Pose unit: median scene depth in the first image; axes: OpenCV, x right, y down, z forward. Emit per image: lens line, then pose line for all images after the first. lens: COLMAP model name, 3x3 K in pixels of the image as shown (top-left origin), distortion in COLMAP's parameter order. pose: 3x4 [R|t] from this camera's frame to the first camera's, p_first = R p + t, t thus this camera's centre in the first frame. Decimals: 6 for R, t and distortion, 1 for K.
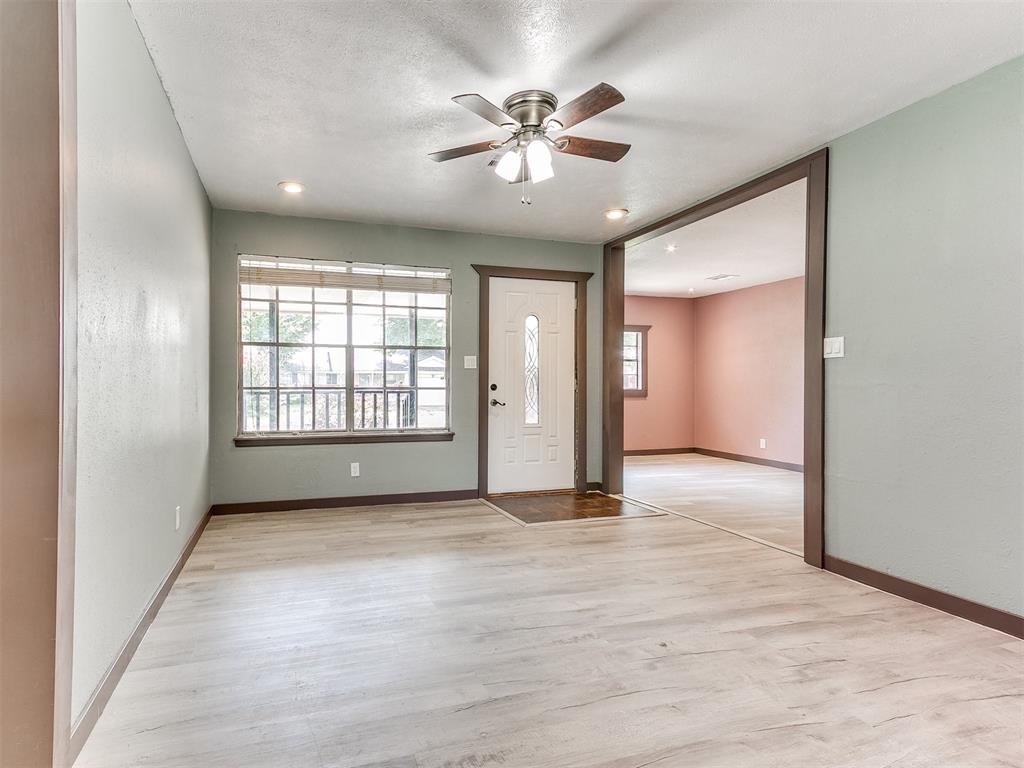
lens RADIAL K [[608.3, 0, 508.4], [0, 608.3, 385.4], [0, 0, 1]] dist [0.040467, -0.004631]
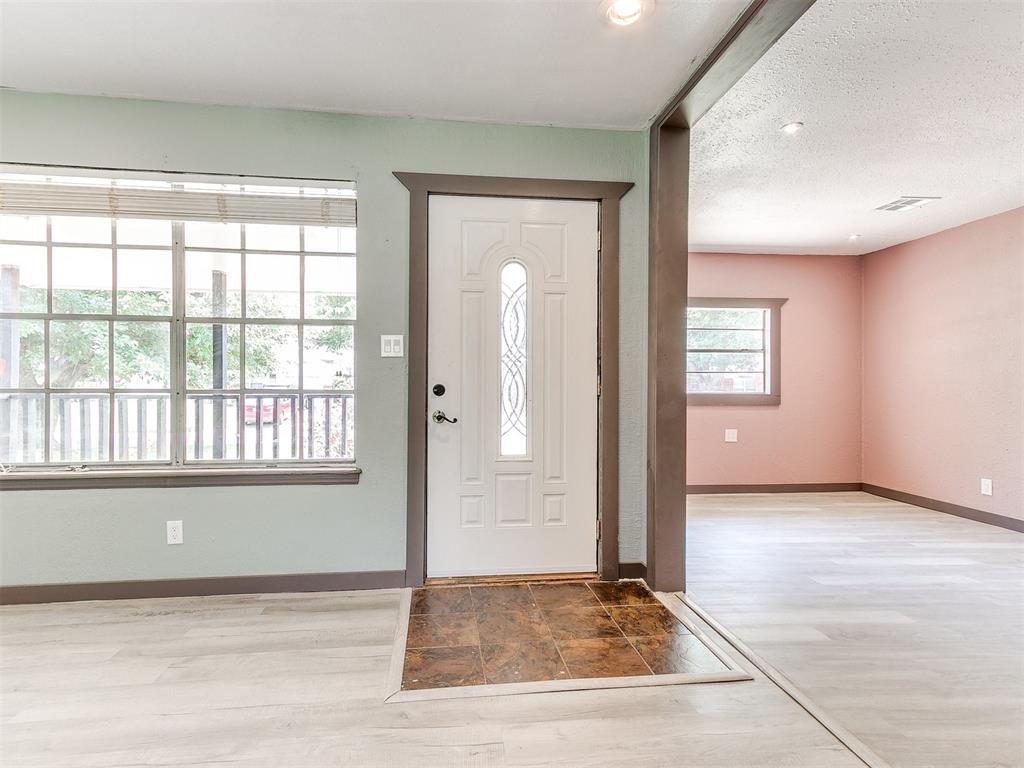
lens RADIAL K [[608.3, 0, 512.5], [0, 608.3, 386.4], [0, 0, 1]] dist [0.040467, -0.004631]
pose [[0.969681, 0.001808, -0.244369, 0.183848], [-0.002468, 0.999994, -0.002394, 0.001033], [0.244363, 0.002924, 0.969679, 0.475170]]
